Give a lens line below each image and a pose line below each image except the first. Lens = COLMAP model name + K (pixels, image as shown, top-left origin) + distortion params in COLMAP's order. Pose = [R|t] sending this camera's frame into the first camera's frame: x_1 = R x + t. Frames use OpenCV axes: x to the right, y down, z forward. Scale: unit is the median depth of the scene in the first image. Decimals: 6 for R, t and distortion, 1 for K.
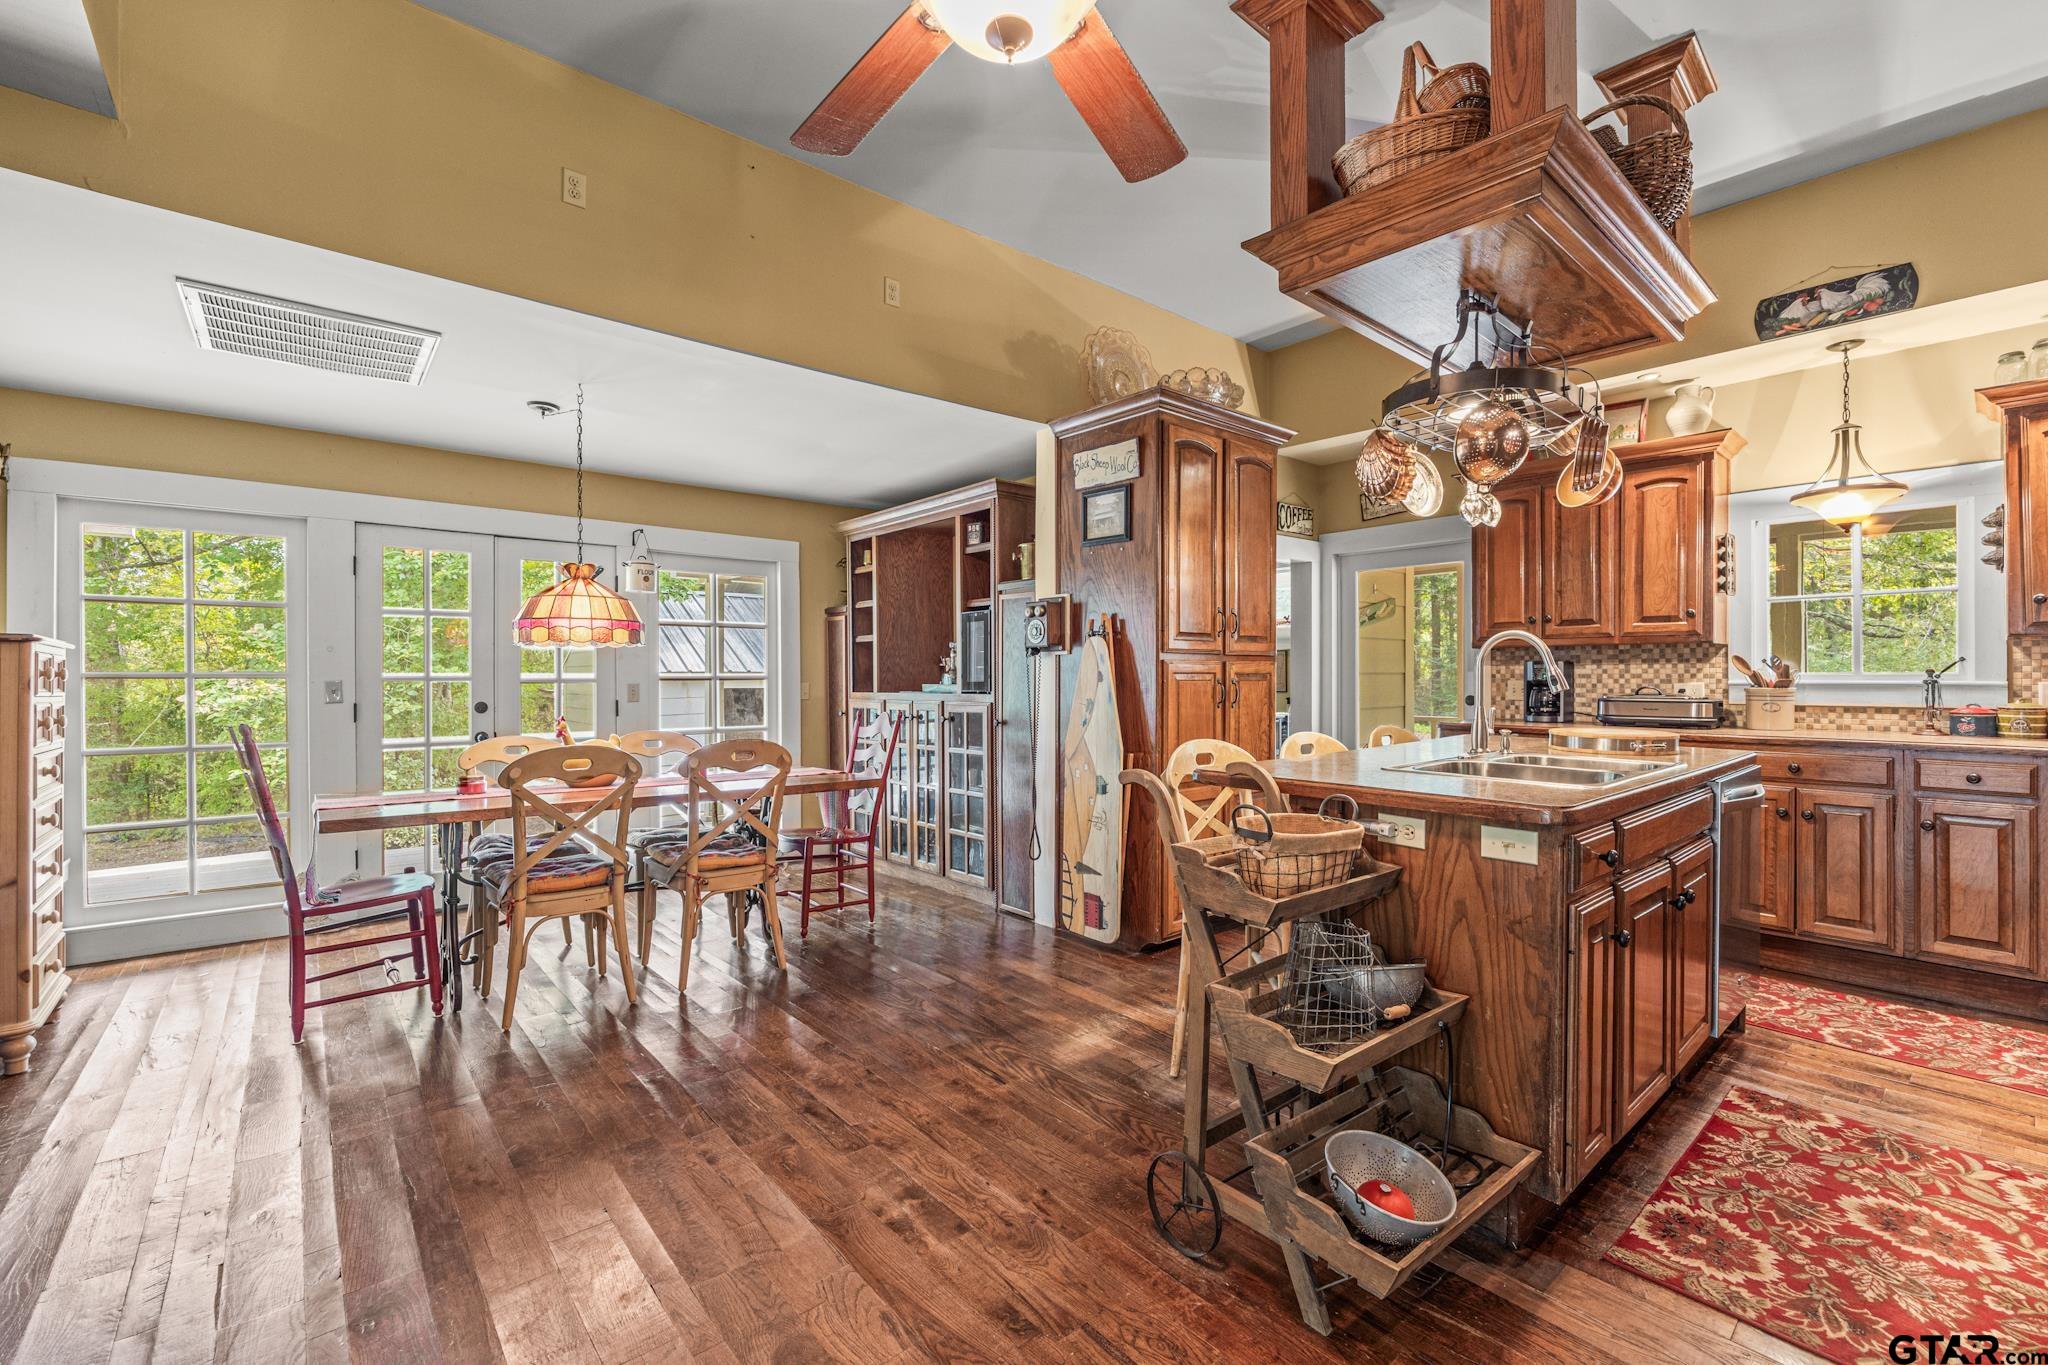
lens RADIAL K [[849.8, 0, 1024.0], [0, 849.8, 682.5], [0, 0, 1]] dist [-0.030263, -0.000142]
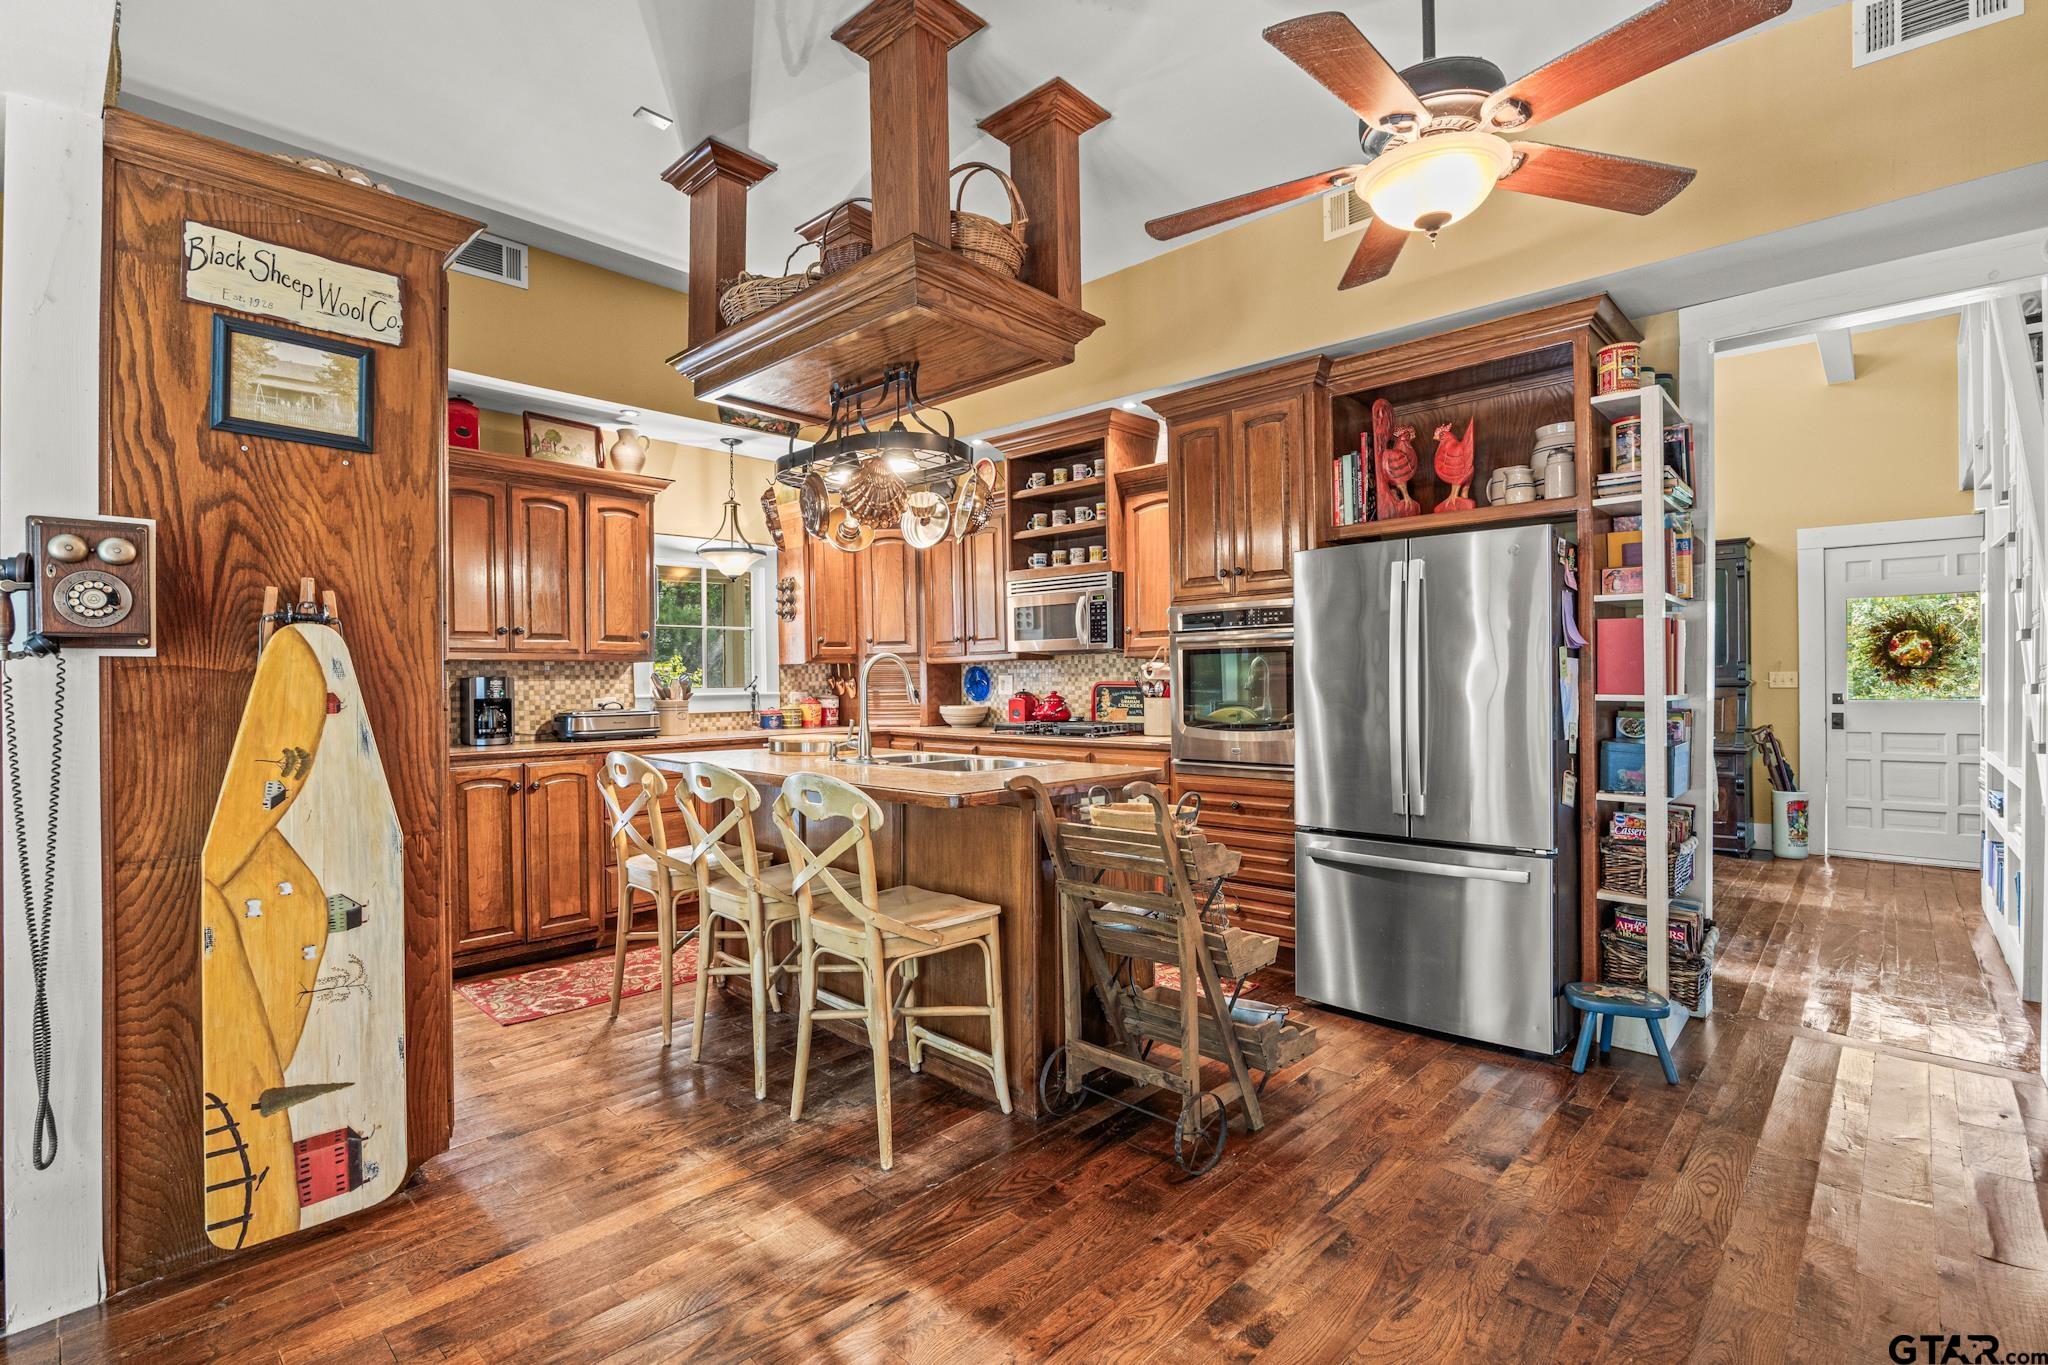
lens RADIAL K [[940.0, 0, 1024.0], [0, 940.0, 682.5], [0, 0, 1]] dist [0.003189, -0.000167]
pose [[-0.102627, 0.001239, 0.994719, -0.500694], [0.021631, 0.999766, 0.000986, -0.009400], [-0.994485, 0.021617, -0.102630, 0.615176]]
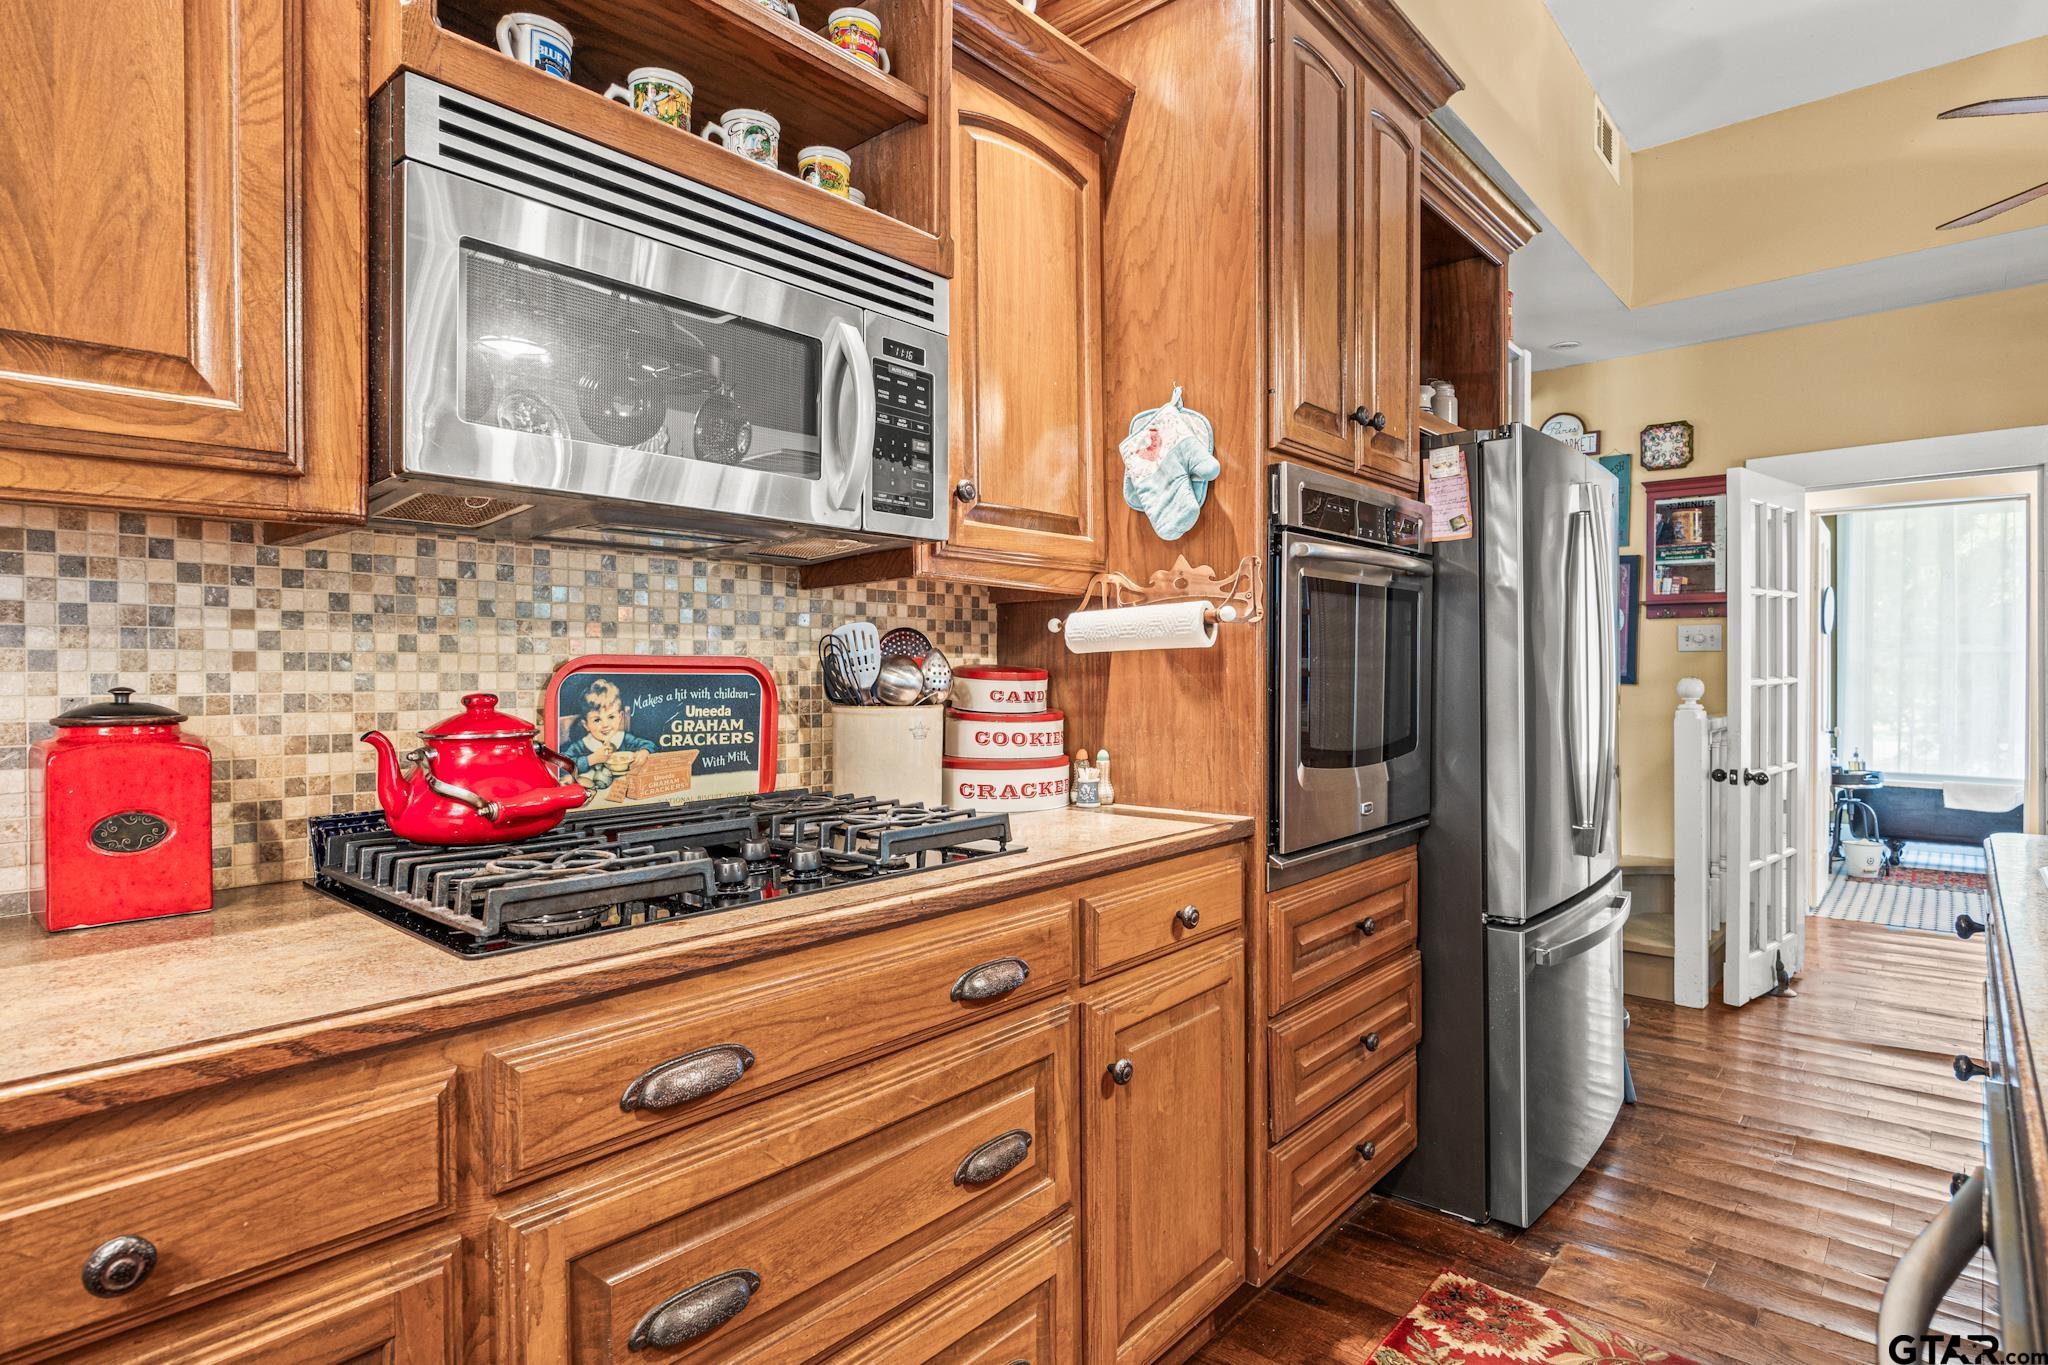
lens RADIAL K [[1061.7, 0, 1024.0], [0, 1061.7, 682.5], [0, 0, 1]] dist [-0.002171, -0.000321]
pose [[-0.987872, 0.005546, -0.155171, 0.720879], [0.001491, 0.999655, 0.026234, -0.006813], [0.155262, 0.025685, -0.987539, 0.781664]]
